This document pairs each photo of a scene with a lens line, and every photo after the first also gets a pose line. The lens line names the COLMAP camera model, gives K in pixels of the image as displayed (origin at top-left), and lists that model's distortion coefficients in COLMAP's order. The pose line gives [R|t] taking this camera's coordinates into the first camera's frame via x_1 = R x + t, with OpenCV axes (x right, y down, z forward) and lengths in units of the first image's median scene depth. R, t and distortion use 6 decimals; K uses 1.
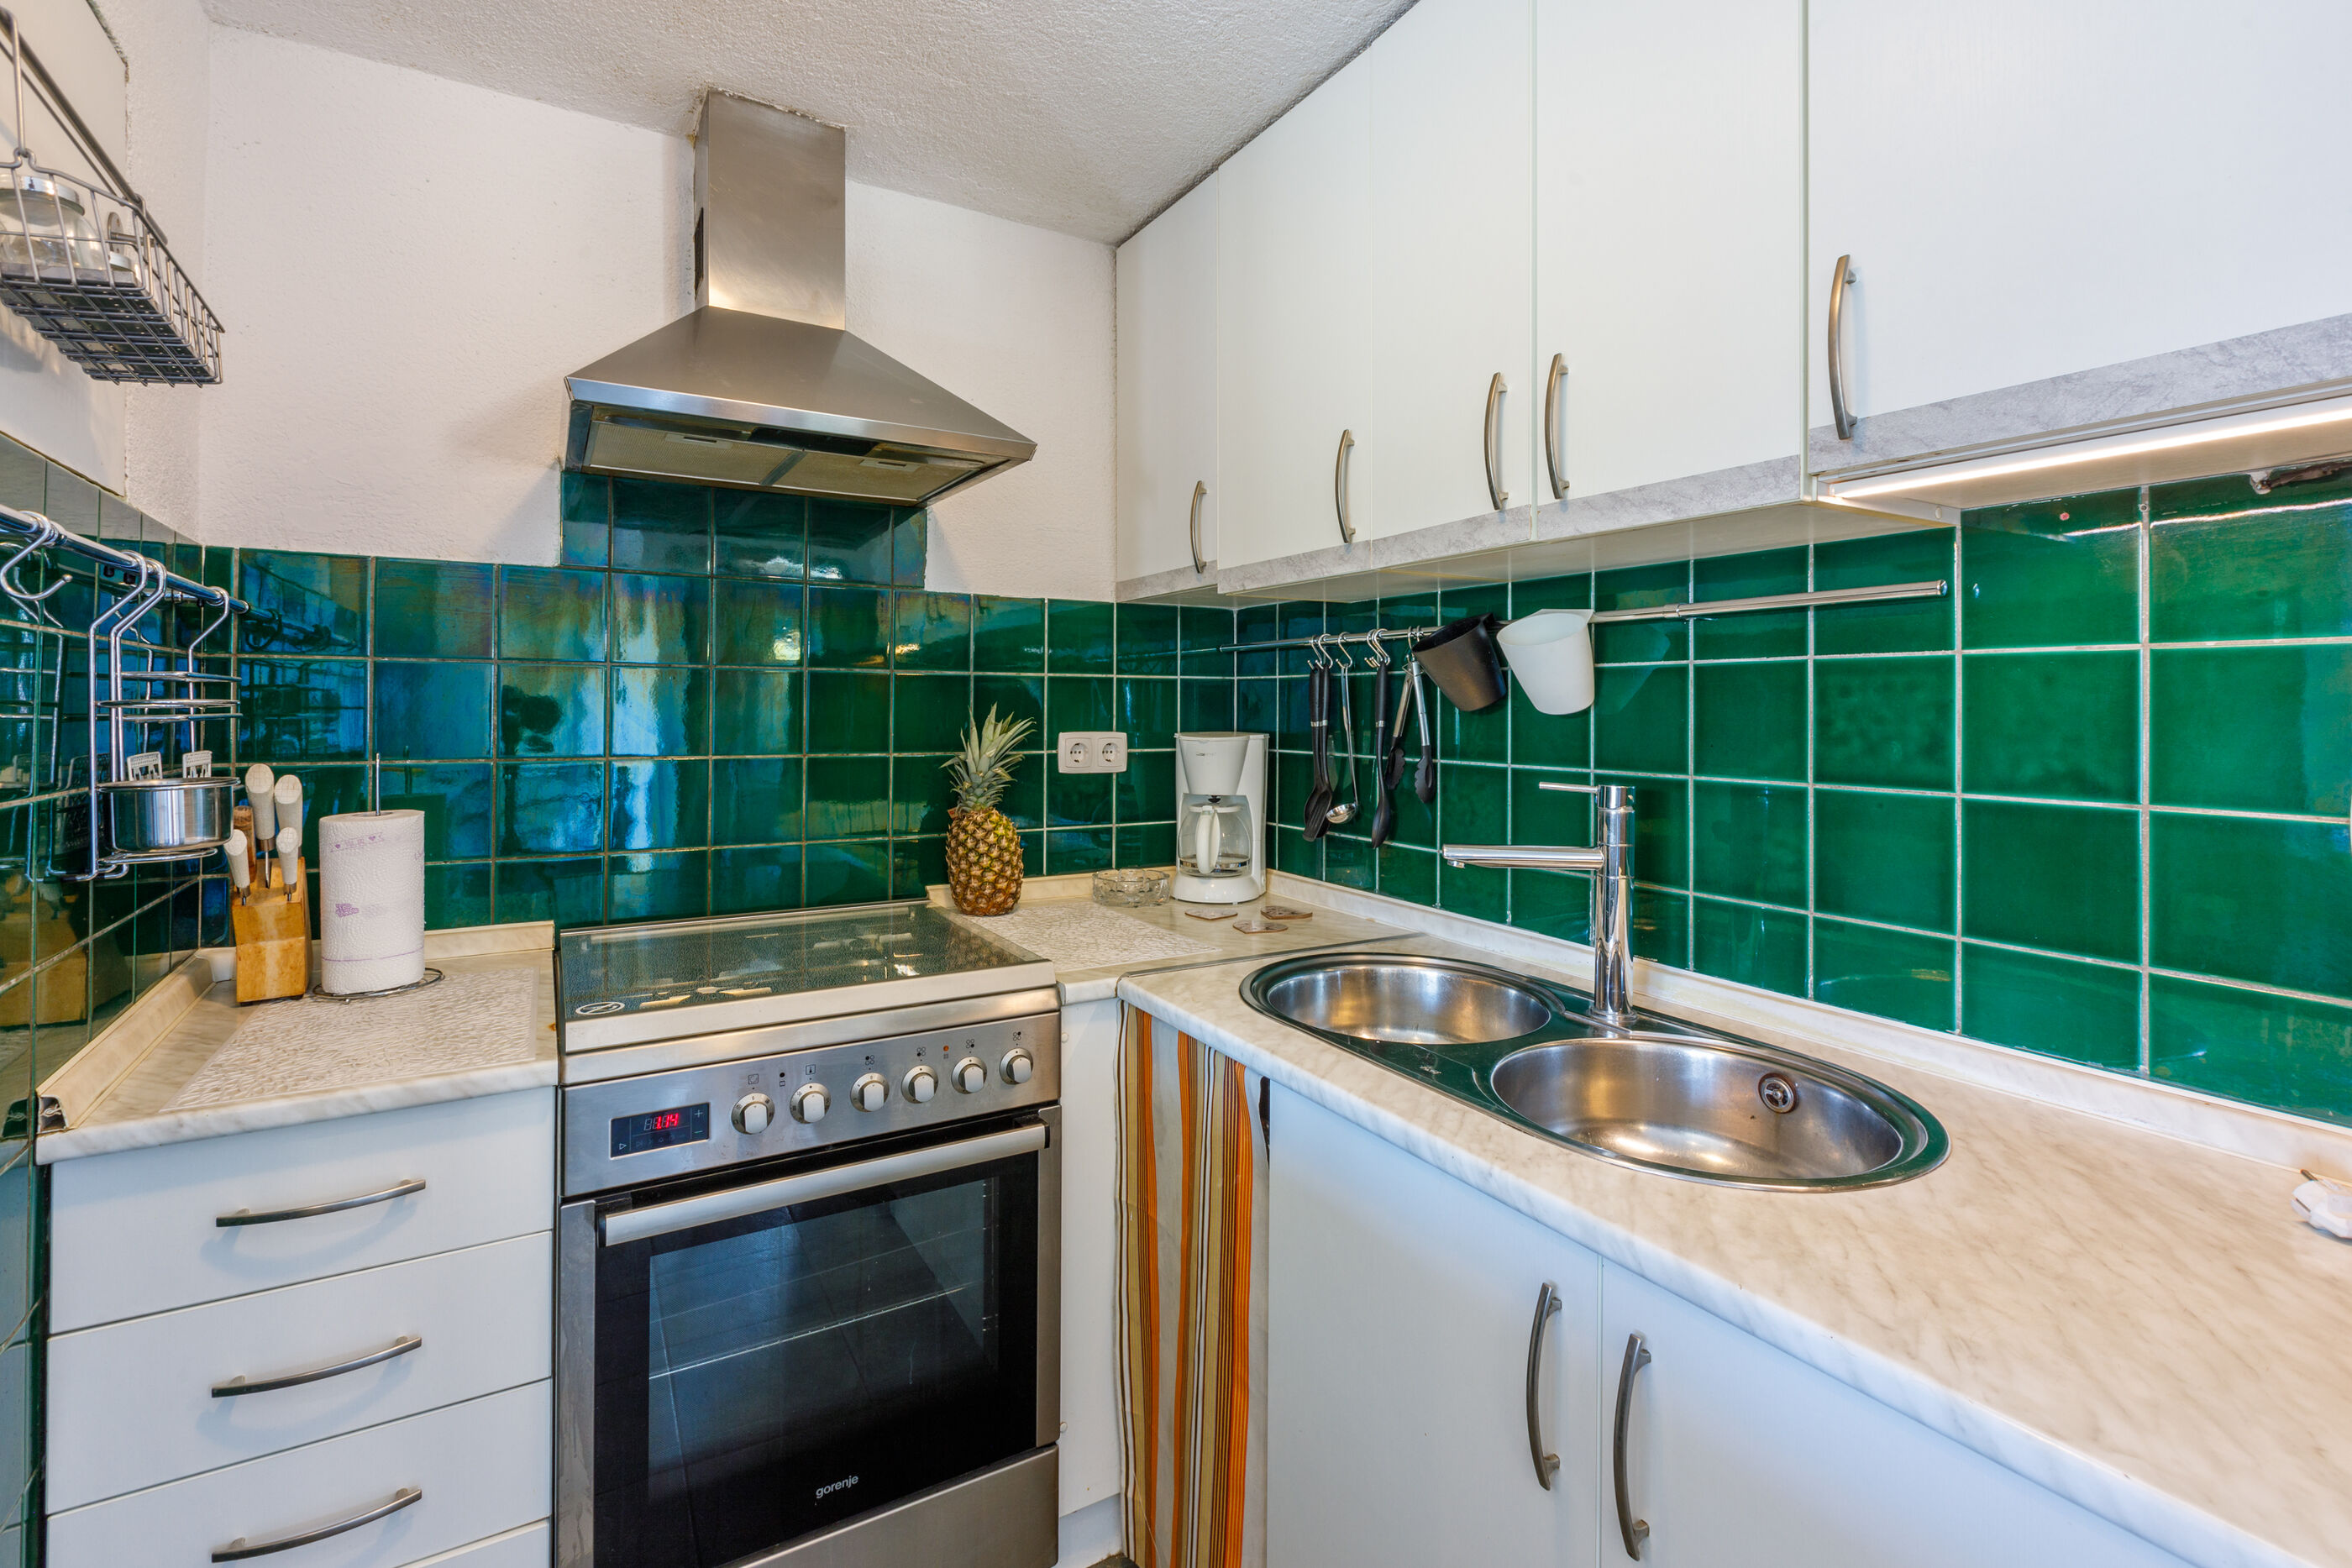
lens RADIAL K [[1072.2, 0, 1161.1], [0, 1072.2, 698.9], [0, 0, 1]] dist [-0.001366, 0.000163]
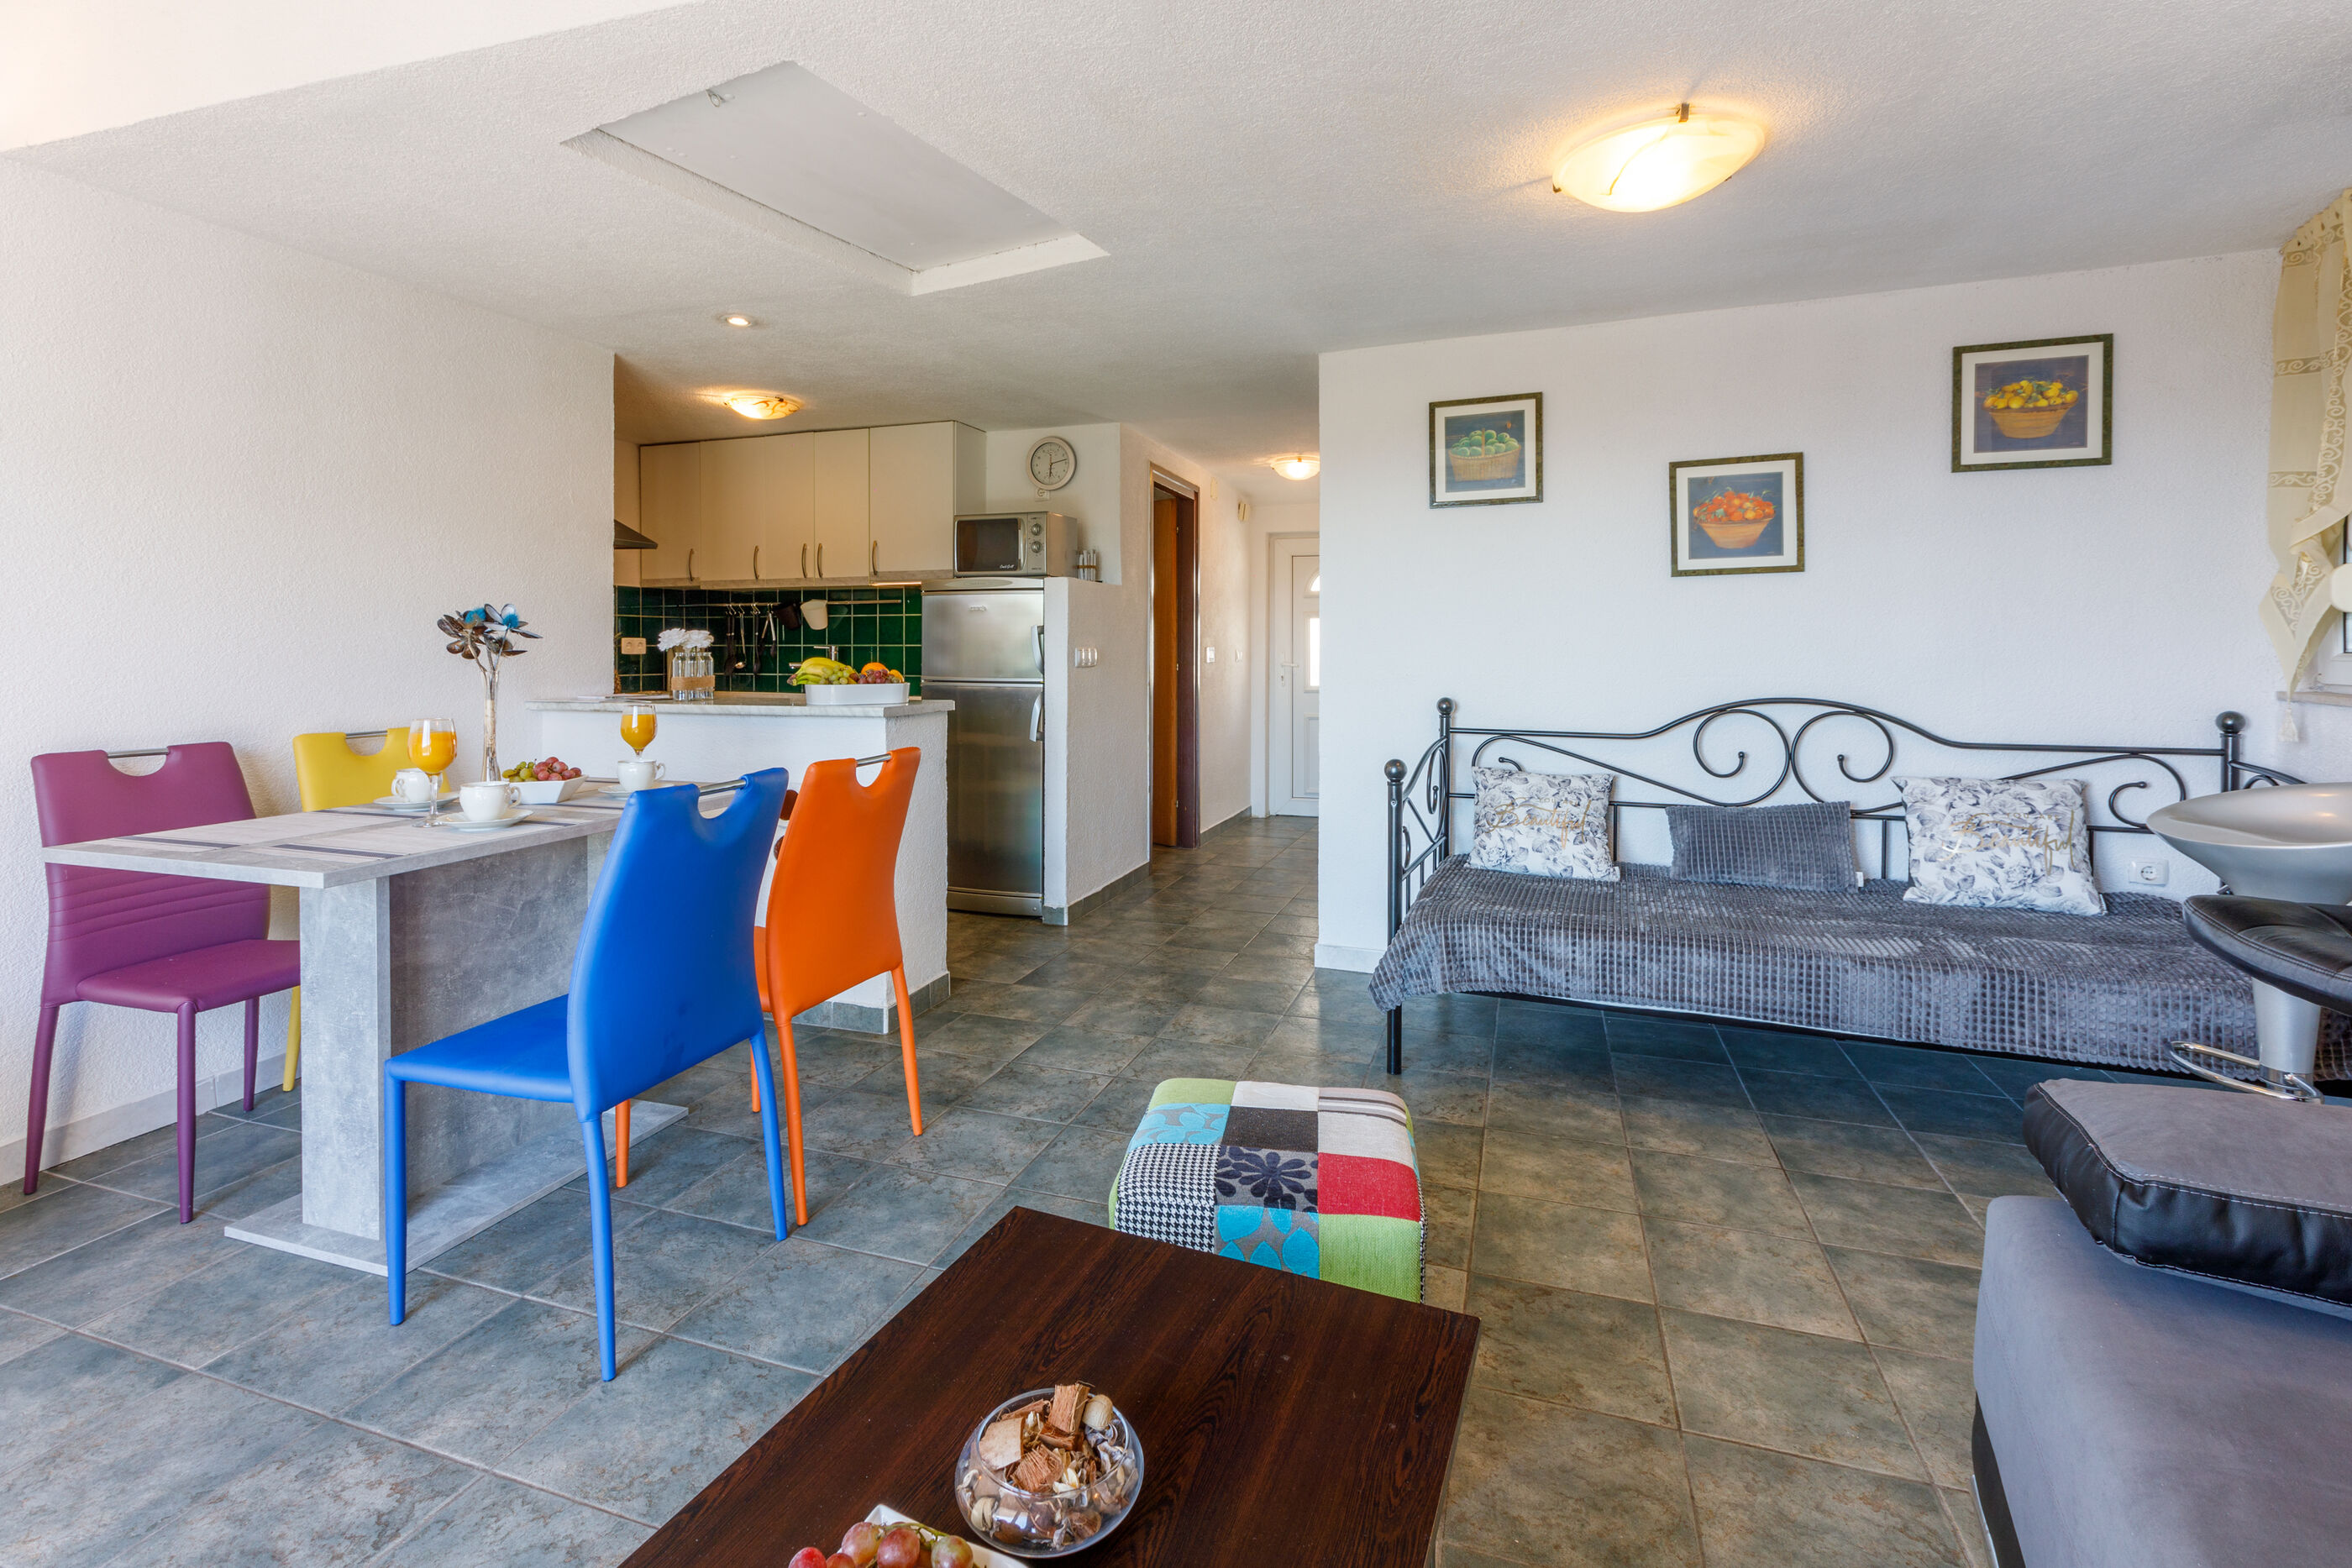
lens RADIAL K [[1081.0, 0, 1154.7], [0, 1081.0, 655.1], [0, 0, 1]] dist [-0.000208, -0.000110]
pose [[0.762670, -0.008219, 0.646736, -1.091345], [-0.000307, 0.999915, 0.013069, 0.051996], [-0.646788, -0.010166, 0.762602, -2.452464]]
